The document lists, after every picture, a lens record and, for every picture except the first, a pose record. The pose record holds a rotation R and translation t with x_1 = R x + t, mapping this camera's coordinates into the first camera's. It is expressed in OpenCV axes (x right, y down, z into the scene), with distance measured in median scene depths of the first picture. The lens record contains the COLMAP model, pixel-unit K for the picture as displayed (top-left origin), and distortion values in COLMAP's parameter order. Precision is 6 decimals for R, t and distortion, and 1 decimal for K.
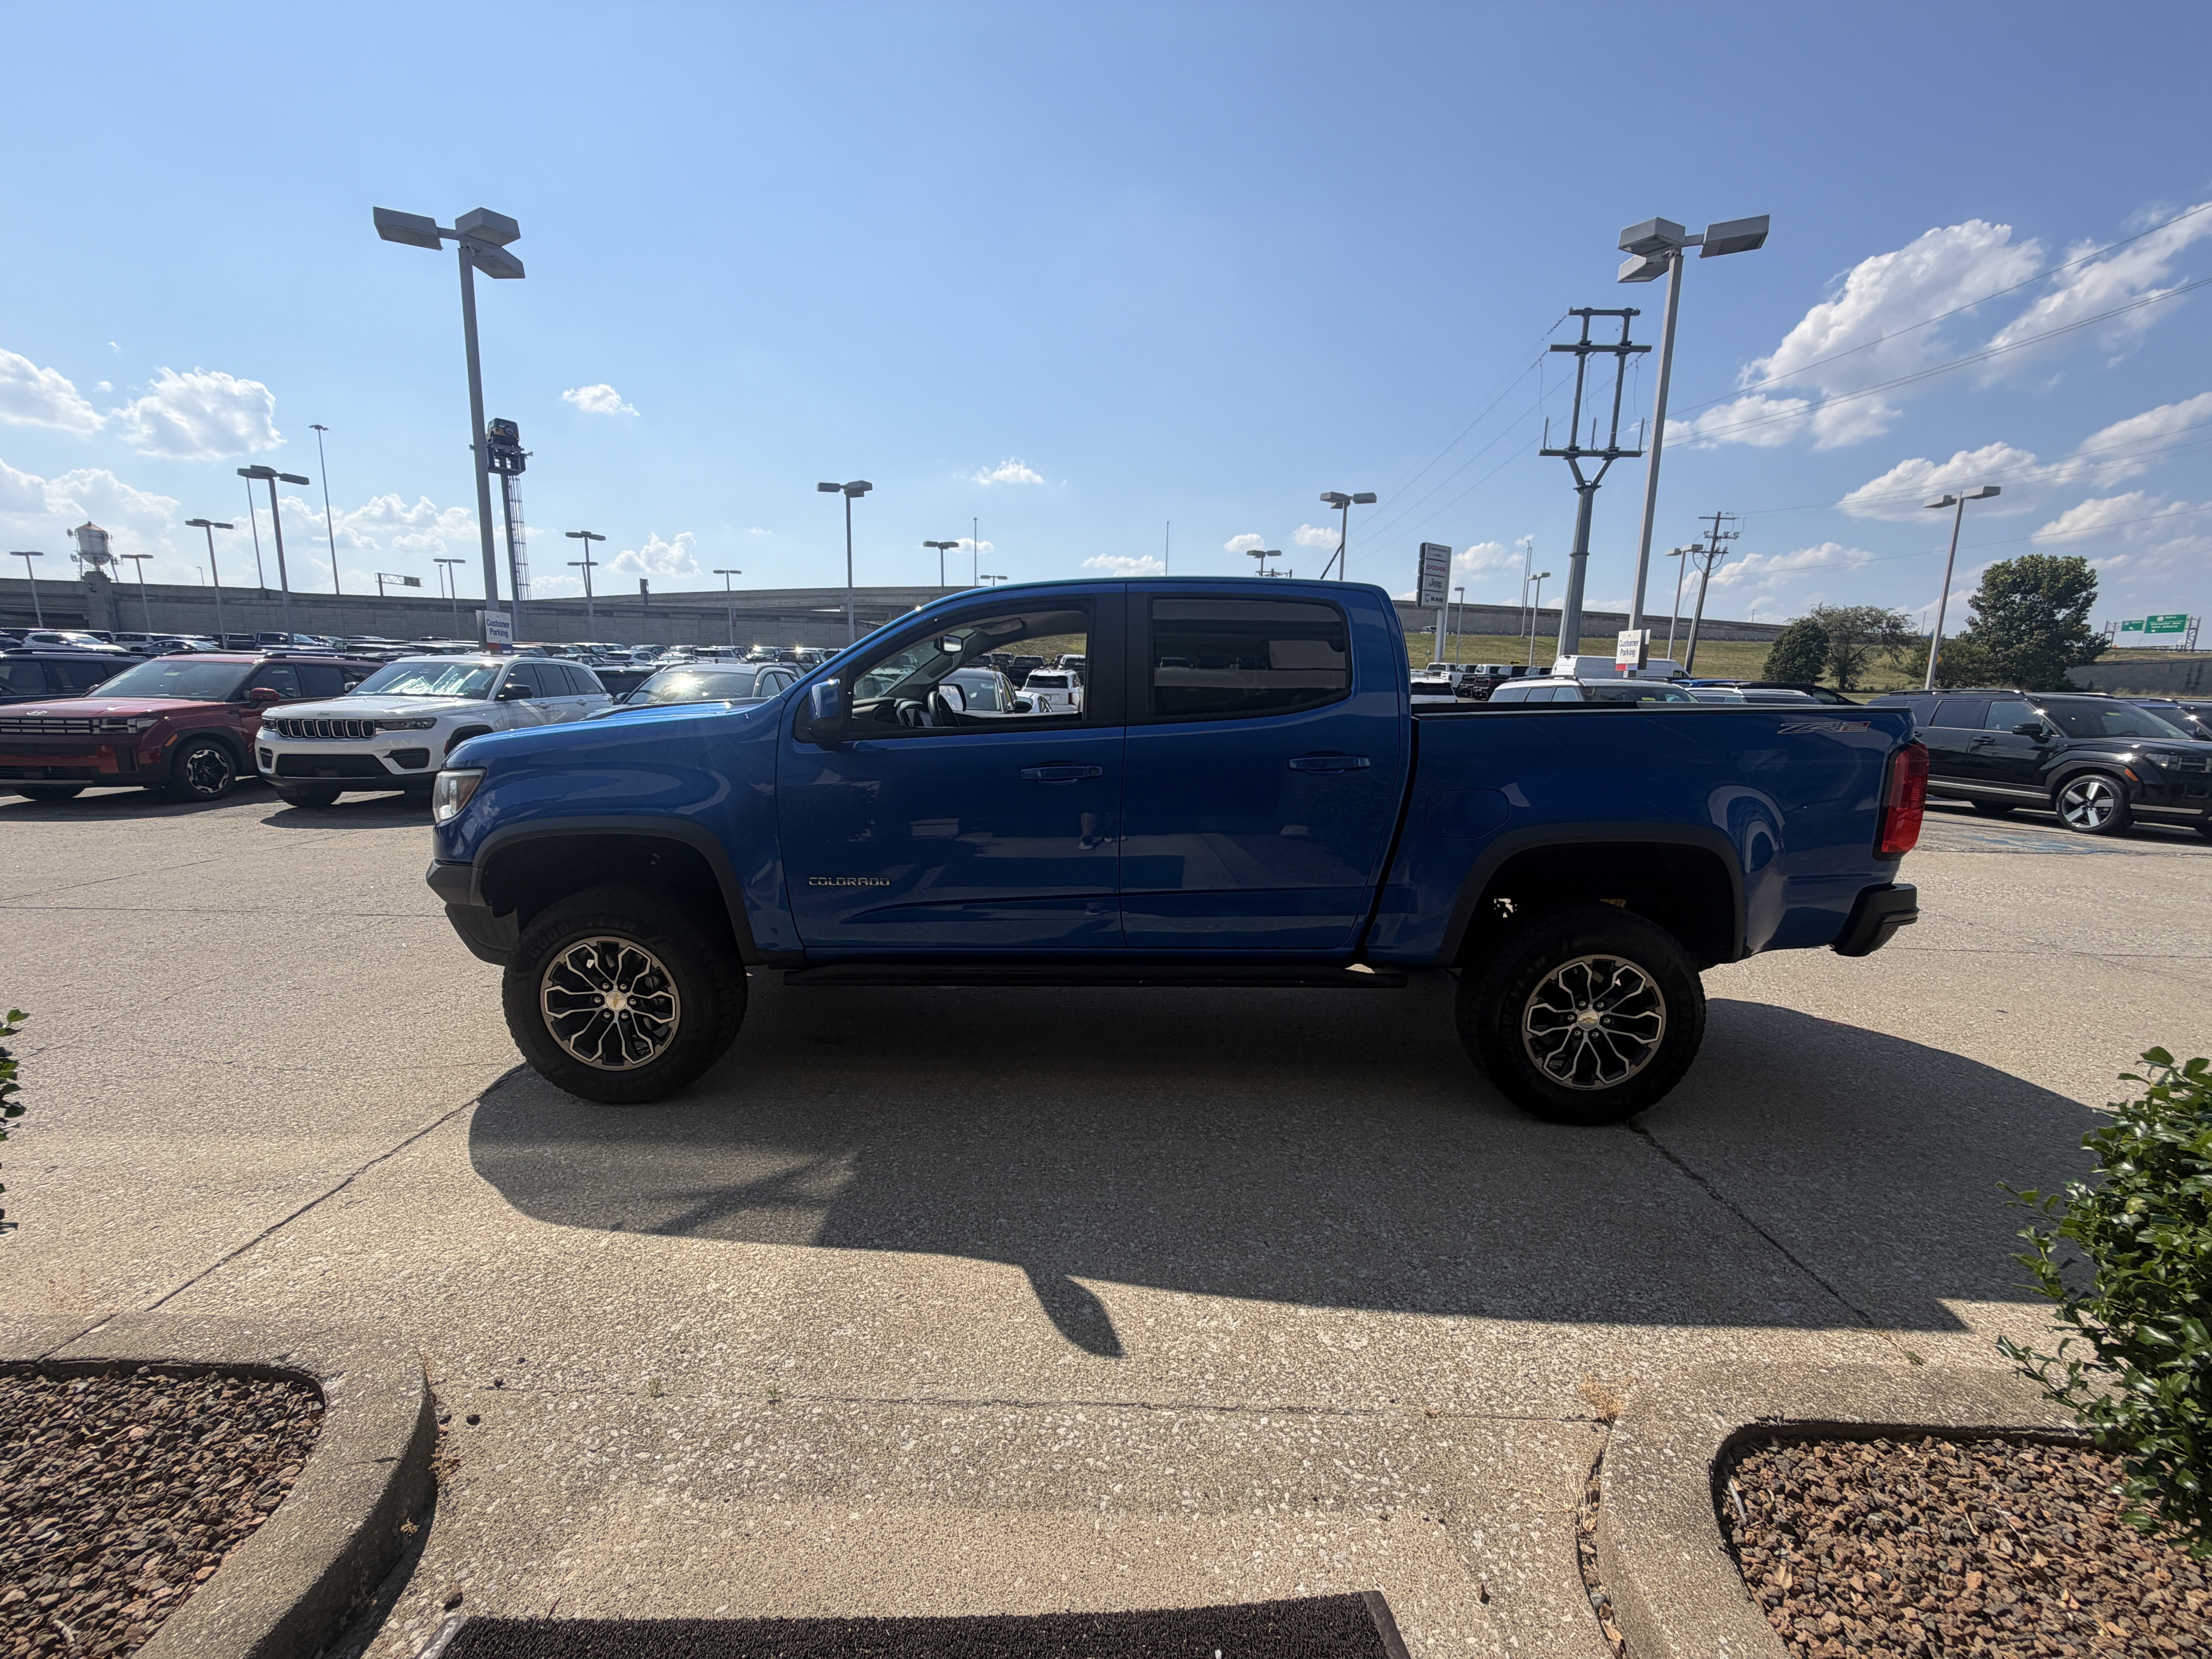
lens RADIAL K [[956.7, 0, 1102.1], [0, 956.7, 834.9], [0, 0, 1]] dist [-0.002091, -0.000244]
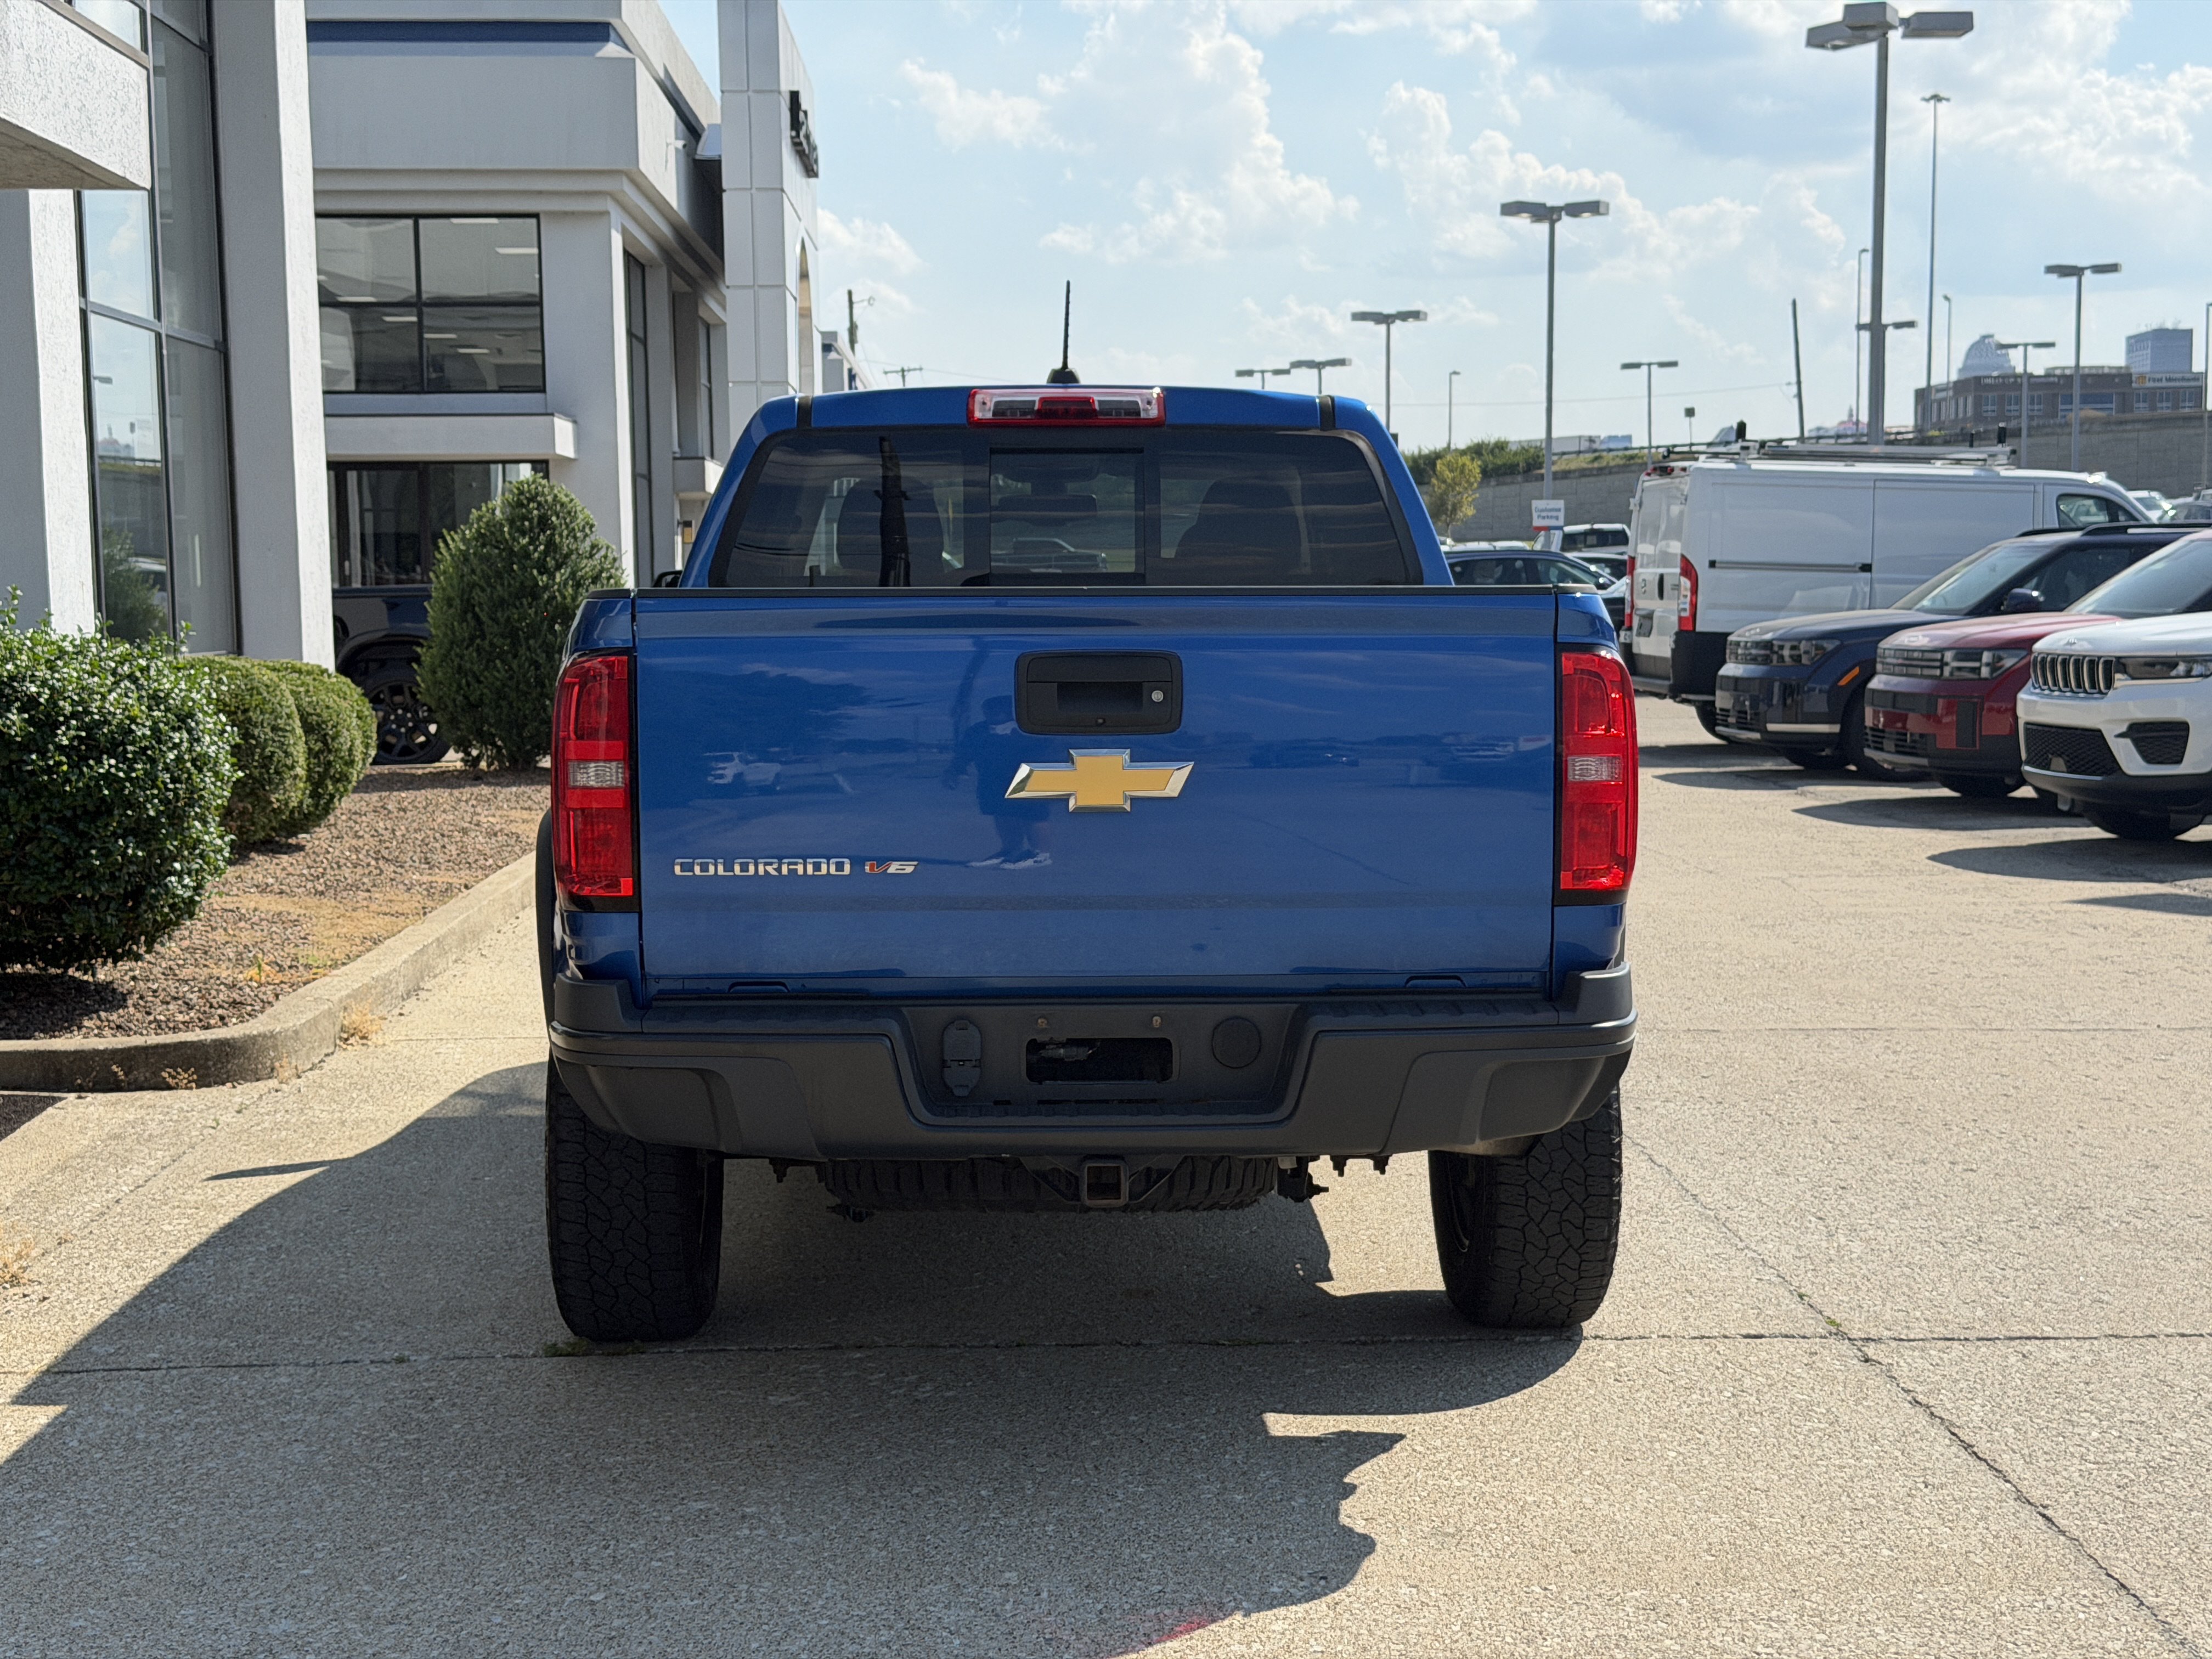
lens RADIAL K [[3071.3, 0, 1106.0], [0, 3071.3, 829.5], [0, 0, 1]] dist [0.207418, -0.495307]
pose [[0.072702, 0.074787, -0.994546, 2.850537], [-0.158153, 0.985432, 0.062541, -0.190389], [0.984734, 0.152744, 0.083471, 1.322848]]
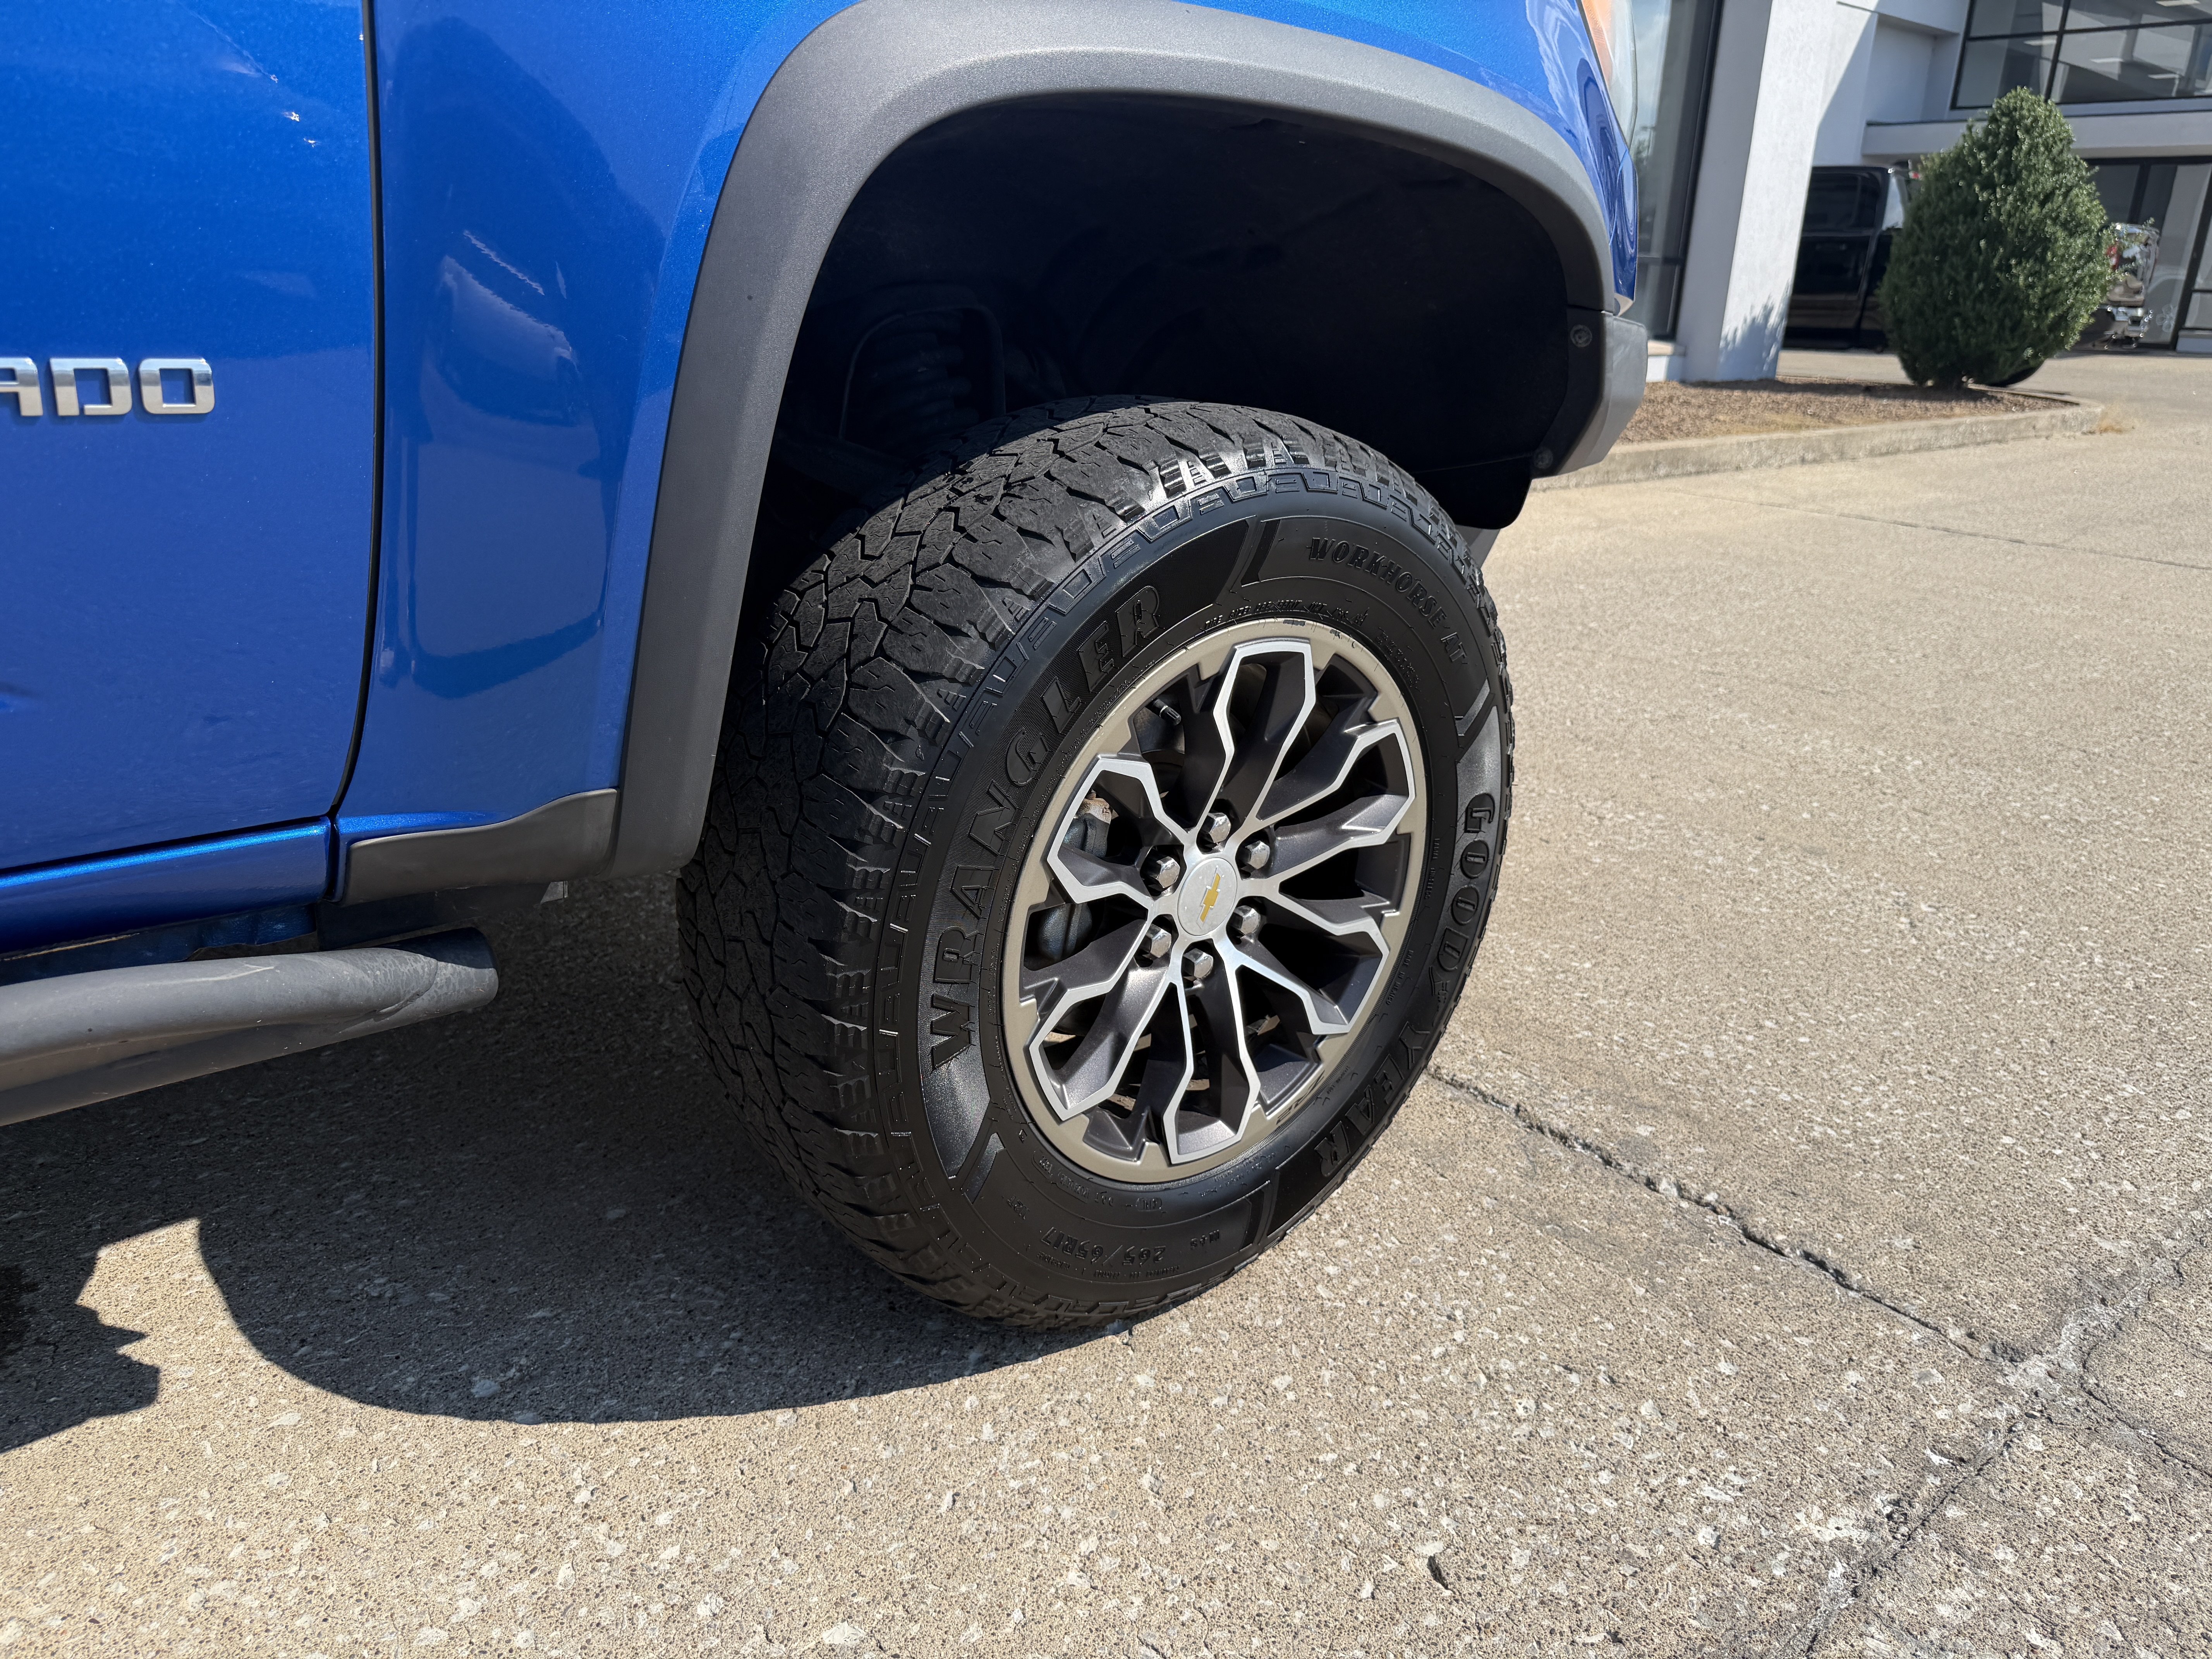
lens RADIAL K [[1576.8, 0, 1106.0], [0, 1576.8, 829.5], [0, 0, 1]] dist [0.026753, -0.044869]
pose [[-0.740887, 0.198299, -0.641688, -0.271066], [-0.148259, 0.883564, 0.444223, -0.132057], [0.655062, 0.424255, -0.625222, 2.183898]]
